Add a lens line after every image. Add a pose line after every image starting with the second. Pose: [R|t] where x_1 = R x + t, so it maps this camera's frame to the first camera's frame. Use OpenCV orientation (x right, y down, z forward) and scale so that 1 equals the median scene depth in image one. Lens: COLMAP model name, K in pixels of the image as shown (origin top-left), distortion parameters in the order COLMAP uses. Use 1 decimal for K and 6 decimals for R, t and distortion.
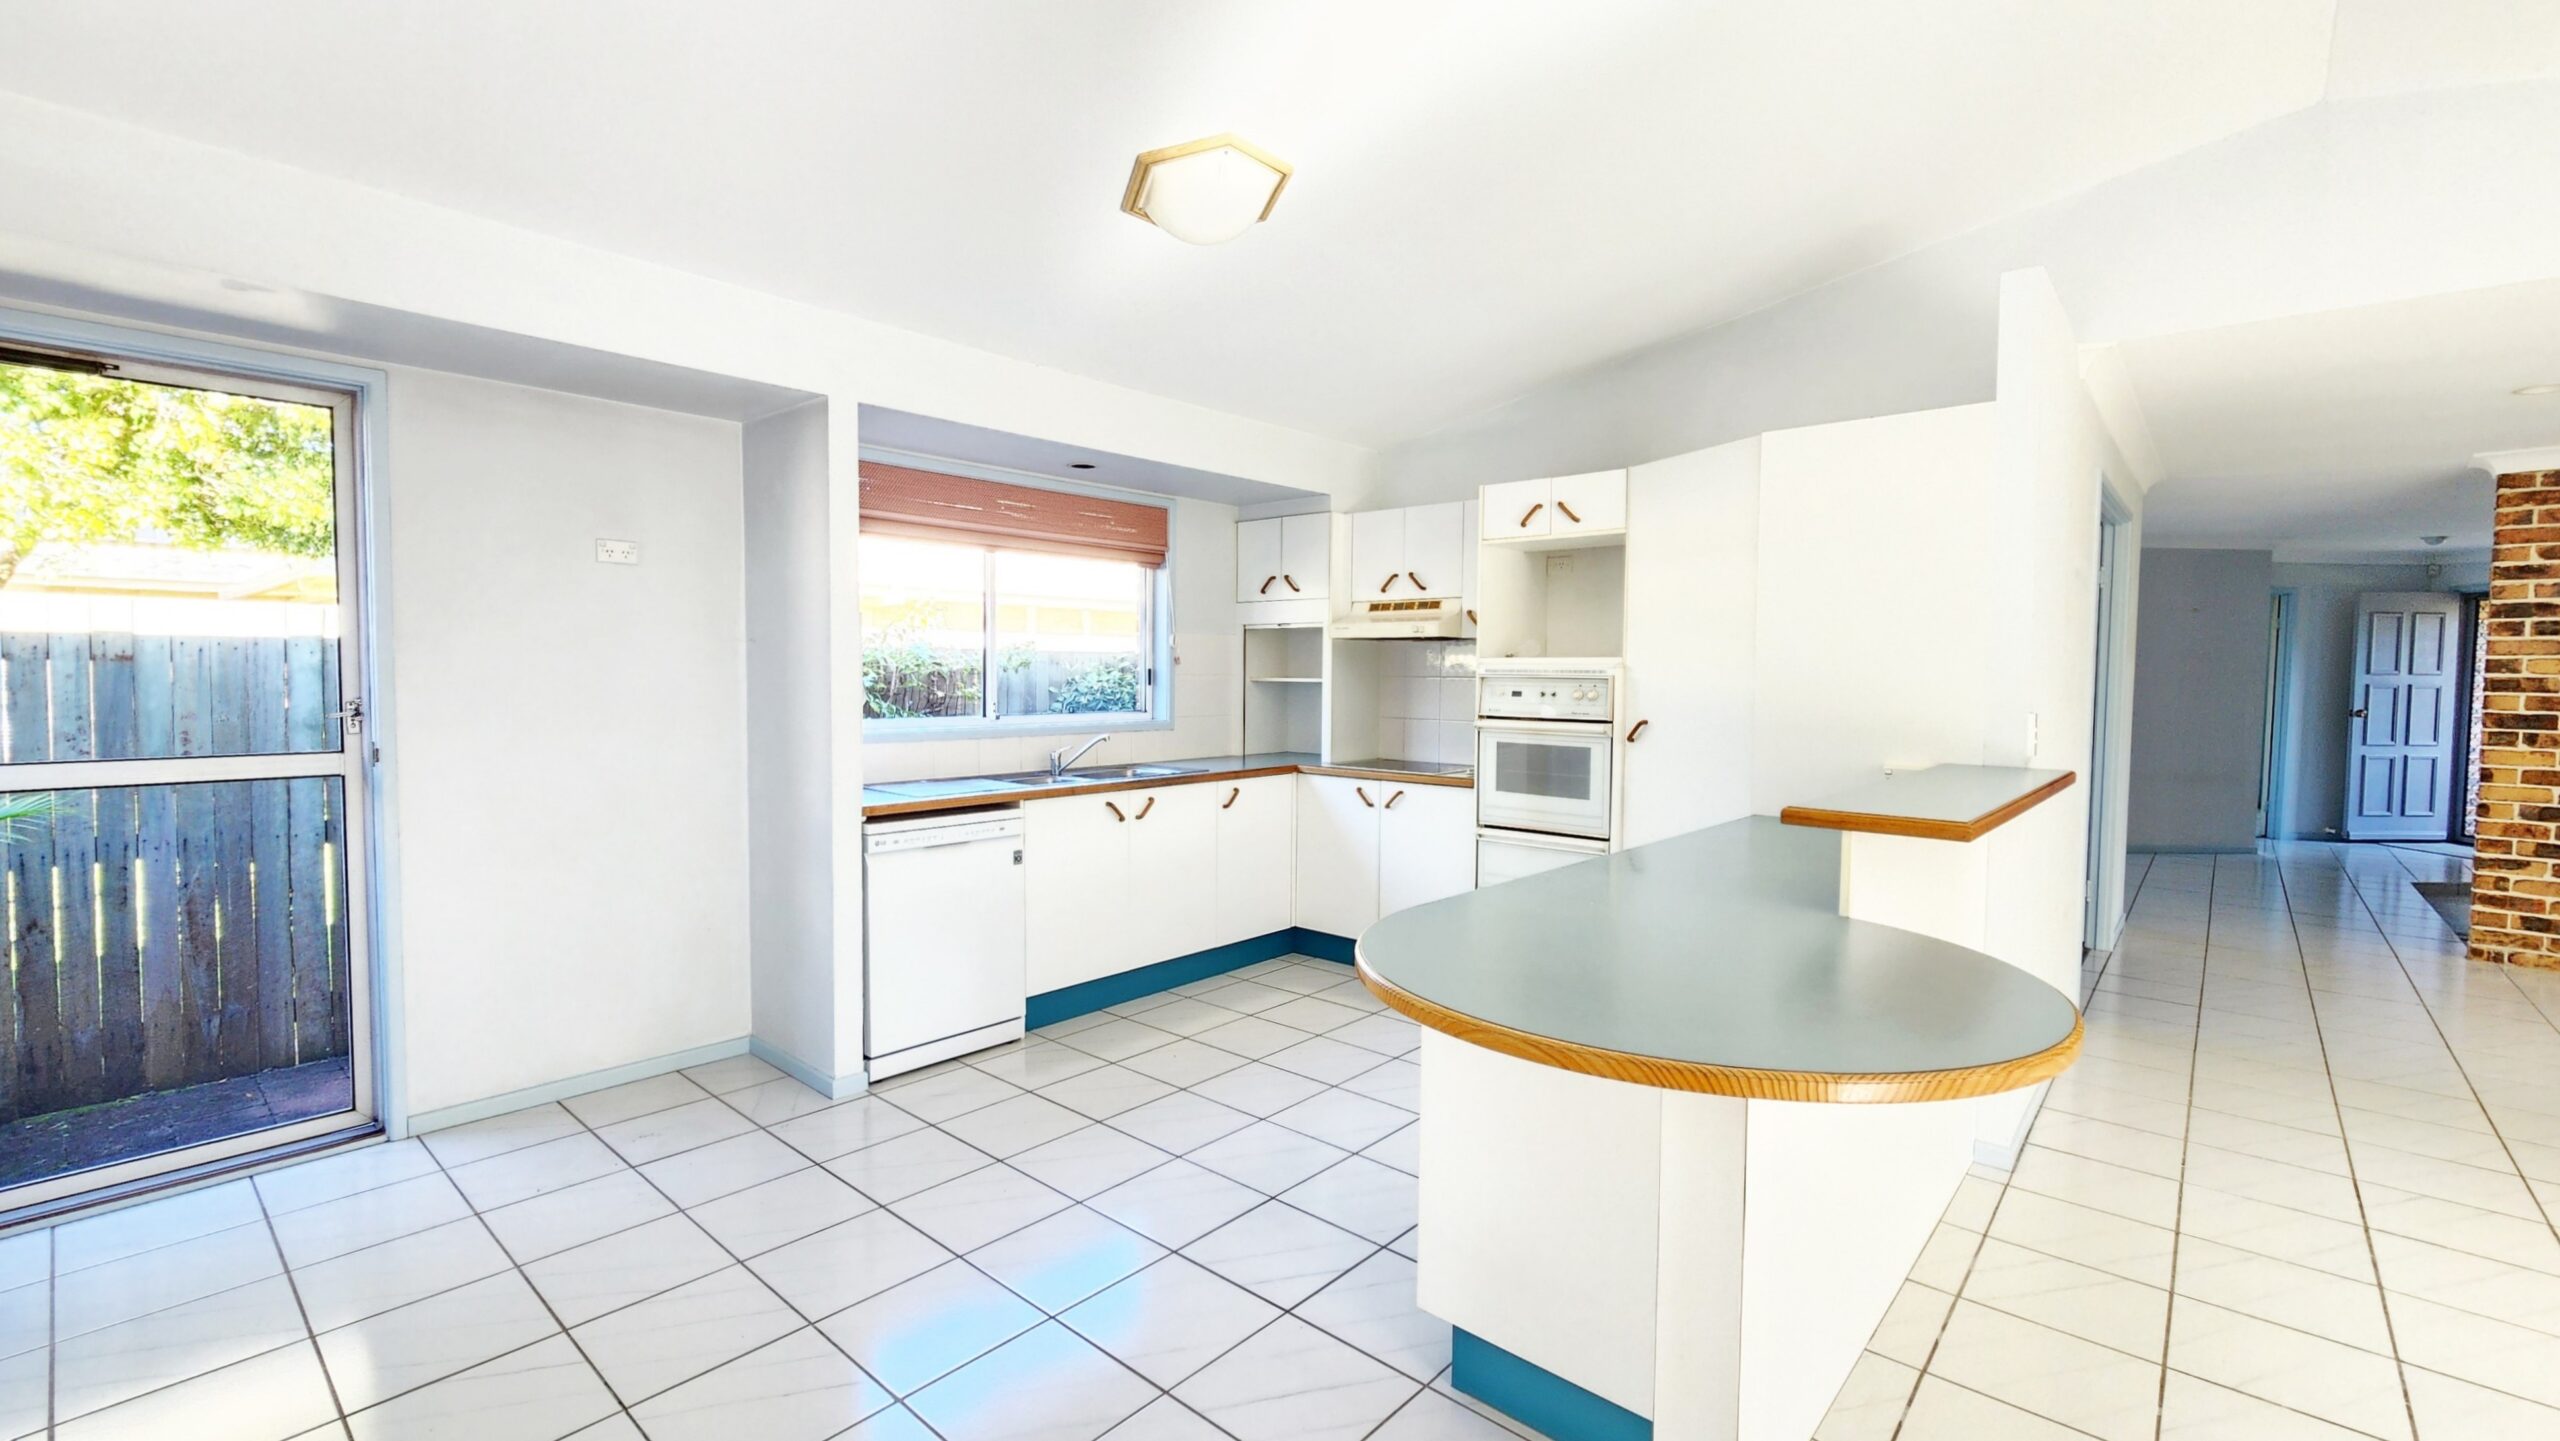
lens RADIAL K [[1085.4, 0, 1237.6], [0, 1085.4, 722.1], [0, 0, 1]] dist [-0.002993, 0.000569]
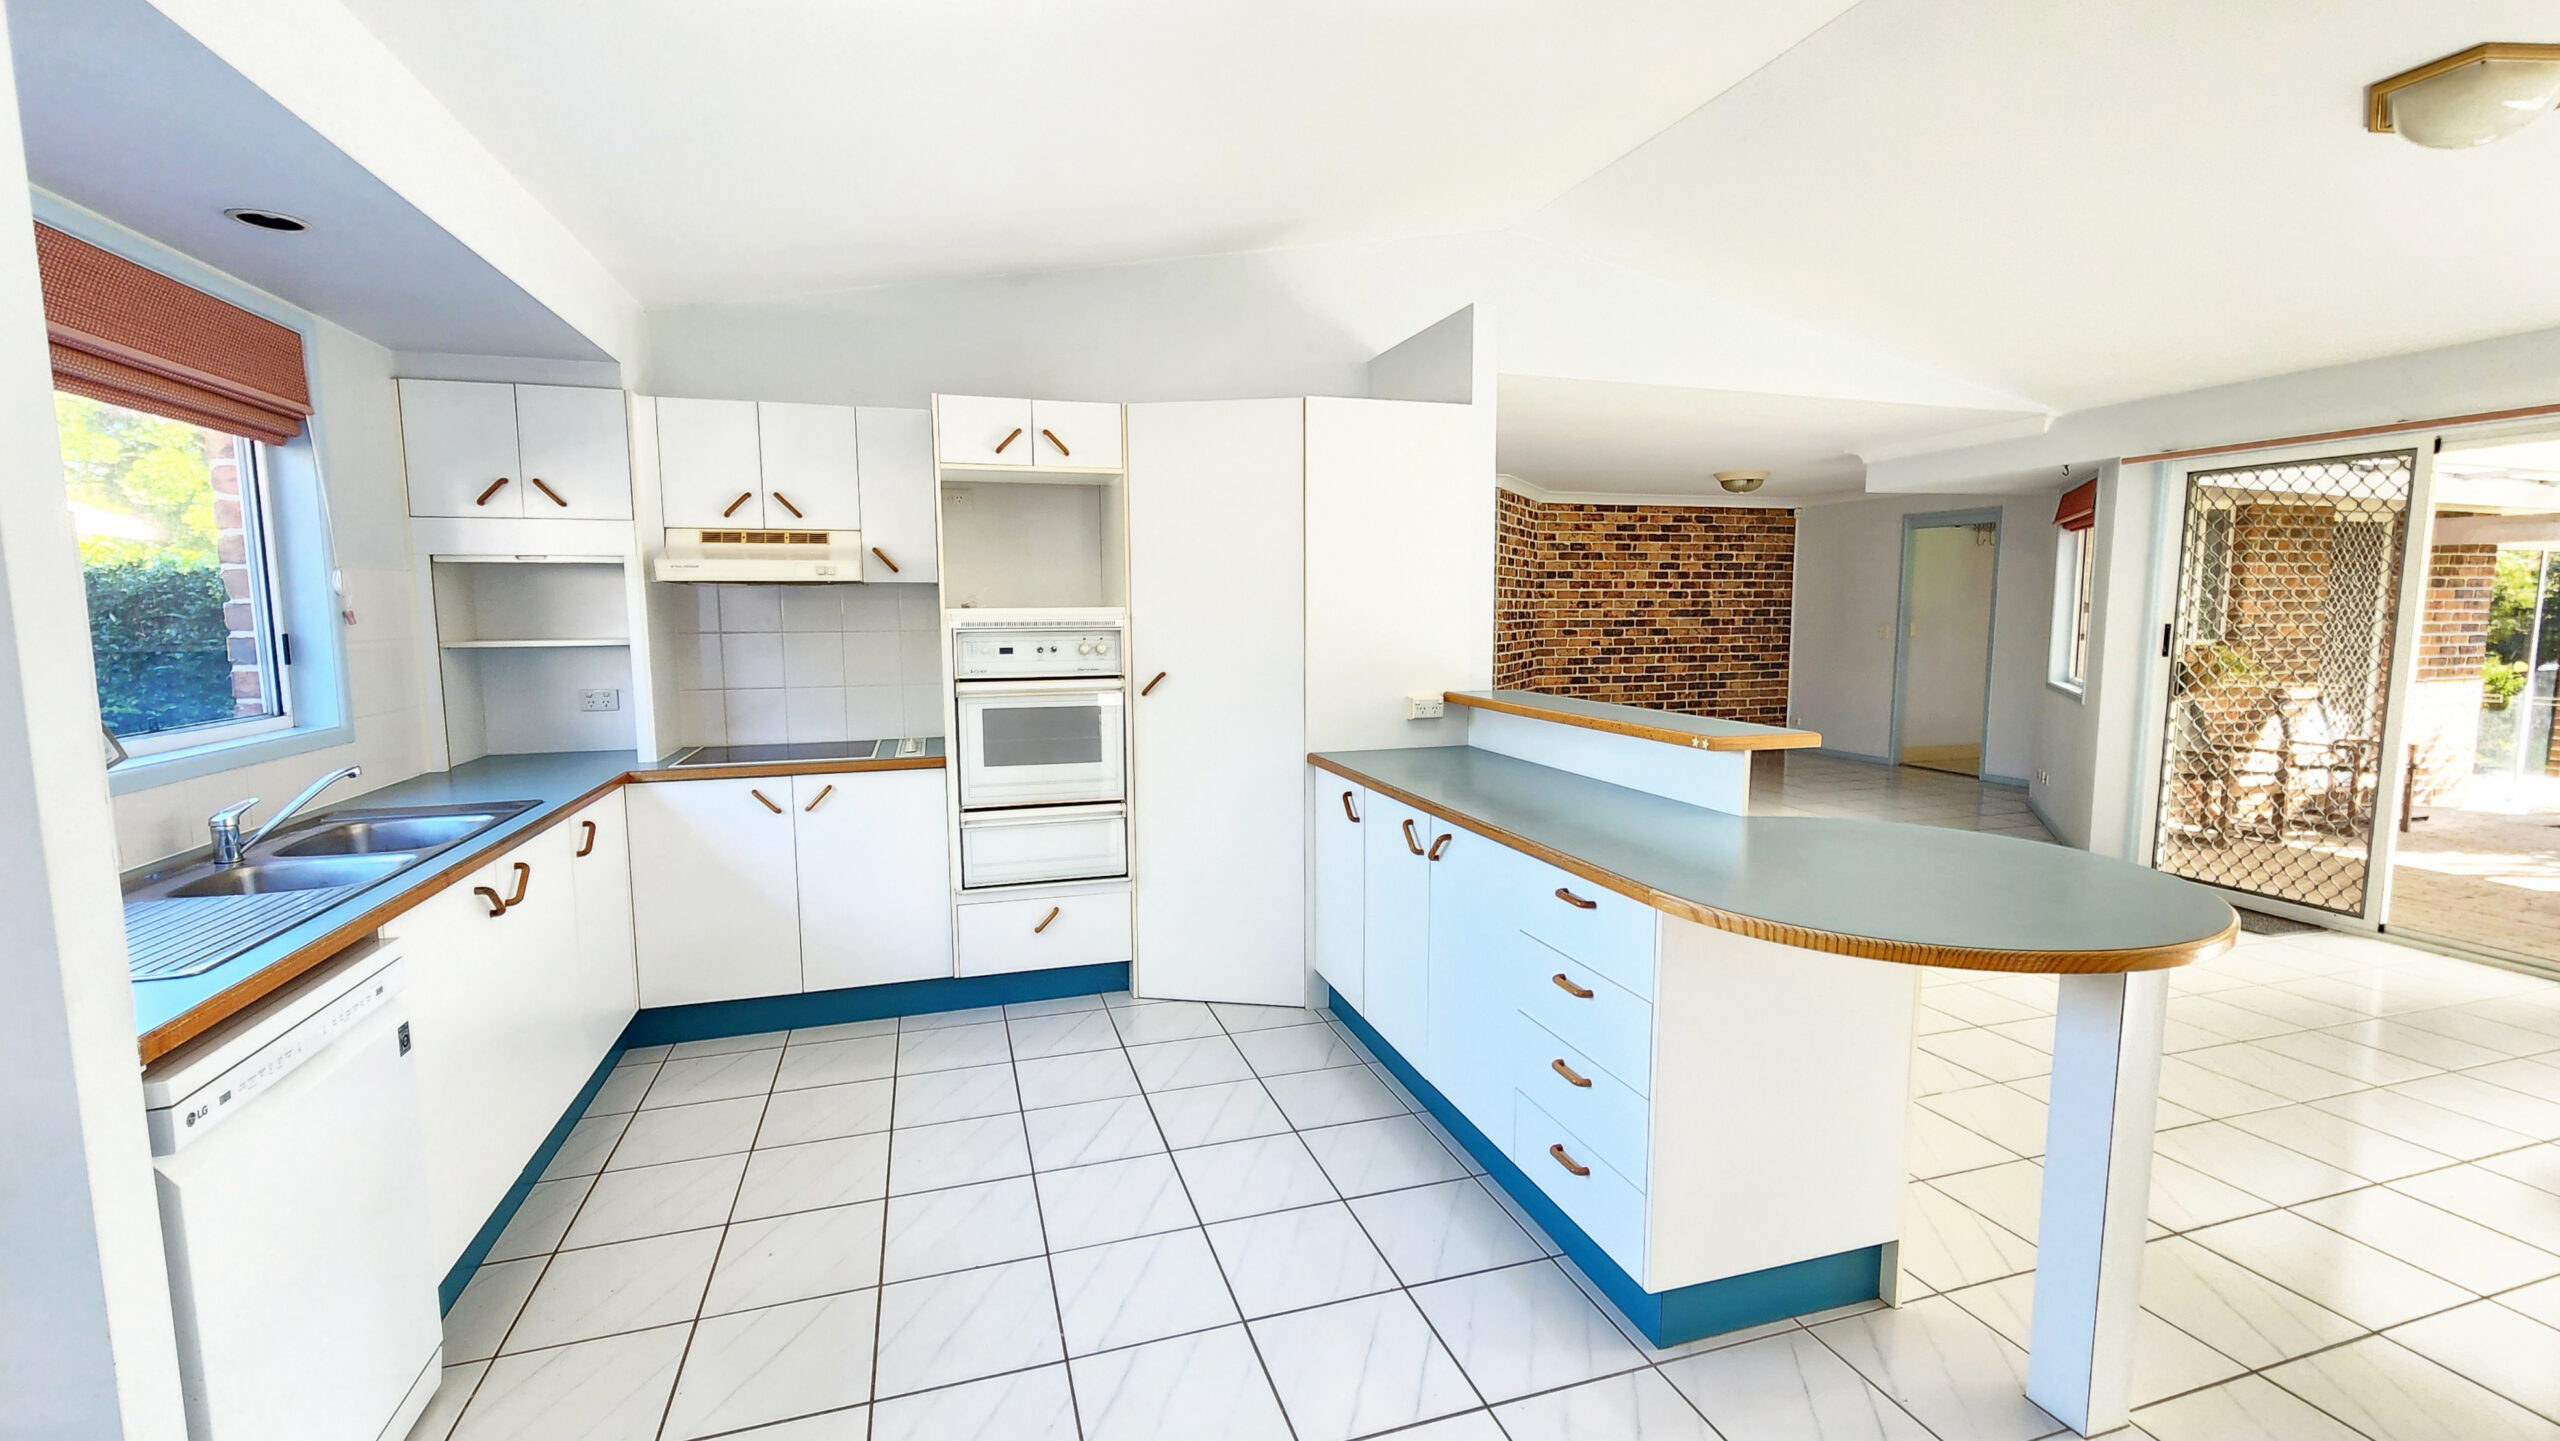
lens RADIAL K [[1085.4, 0, 1277.3], [0, 1085.4, 718.4], [0, 0, 1]] dist [-0.002993, 0.000569]
pose [[0.493349, -0.099727, 0.864096, -0.324240], [0.051857, 0.995011, 0.085228, -0.029502], [-0.868285, 0.002762, 0.496059, 0.334688]]
